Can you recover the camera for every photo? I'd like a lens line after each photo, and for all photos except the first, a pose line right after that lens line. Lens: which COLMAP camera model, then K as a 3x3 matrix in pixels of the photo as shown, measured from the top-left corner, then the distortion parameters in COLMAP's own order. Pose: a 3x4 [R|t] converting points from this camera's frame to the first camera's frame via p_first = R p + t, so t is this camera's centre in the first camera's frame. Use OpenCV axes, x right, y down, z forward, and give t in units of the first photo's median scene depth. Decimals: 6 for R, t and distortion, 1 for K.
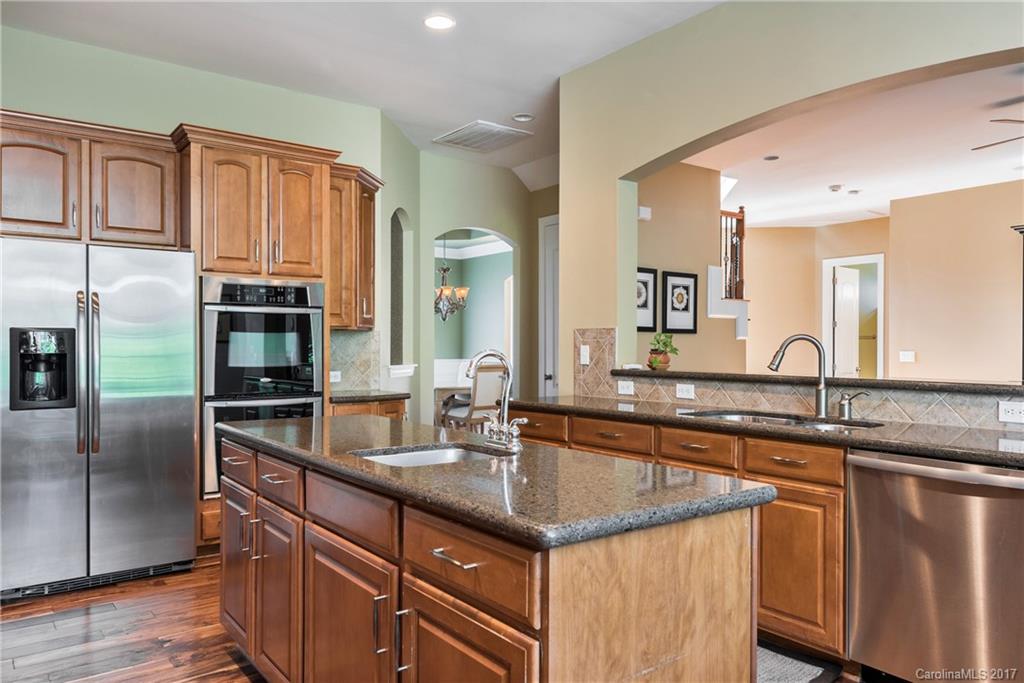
lens RADIAL K [[732.5, 0, 509.1], [0, 732.5, 345.5], [0, 0, 1]] dist [0.000314, -0.000125]
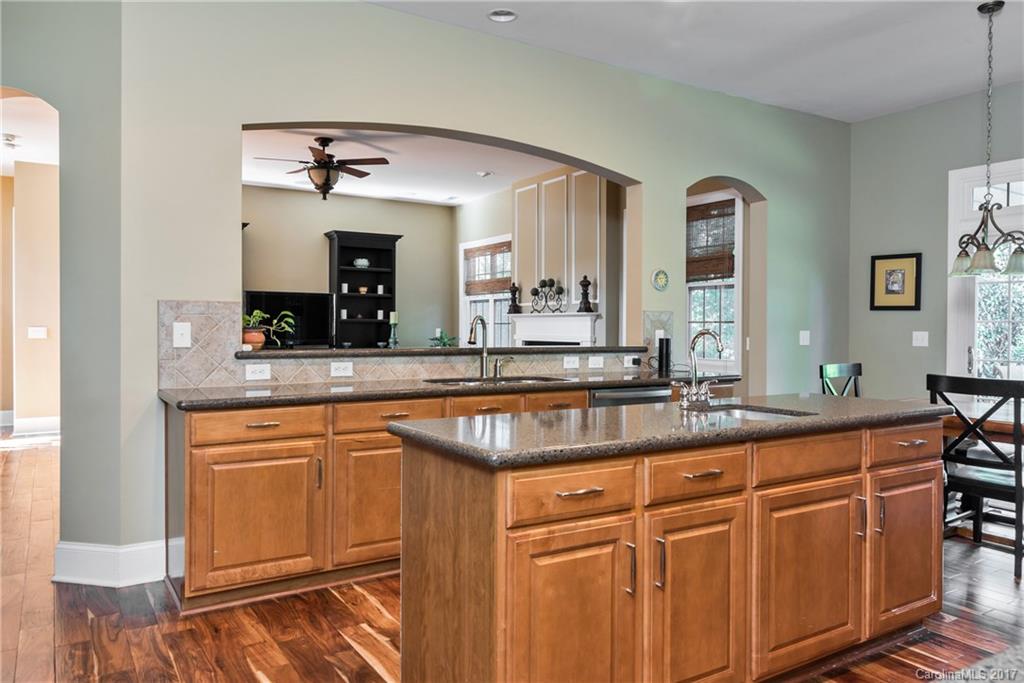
lens RADIAL K [[732.5, 0, 508.5], [0, 732.5, 337.0], [0, 0, 1]] dist [0.000314, -0.000125]
pose [[0.069300, -0.019117, 0.997413, -0.755406], [-0.006579, 0.999786, 0.019619, -0.002655], [-0.997574, -0.007922, 0.069159, 0.715491]]
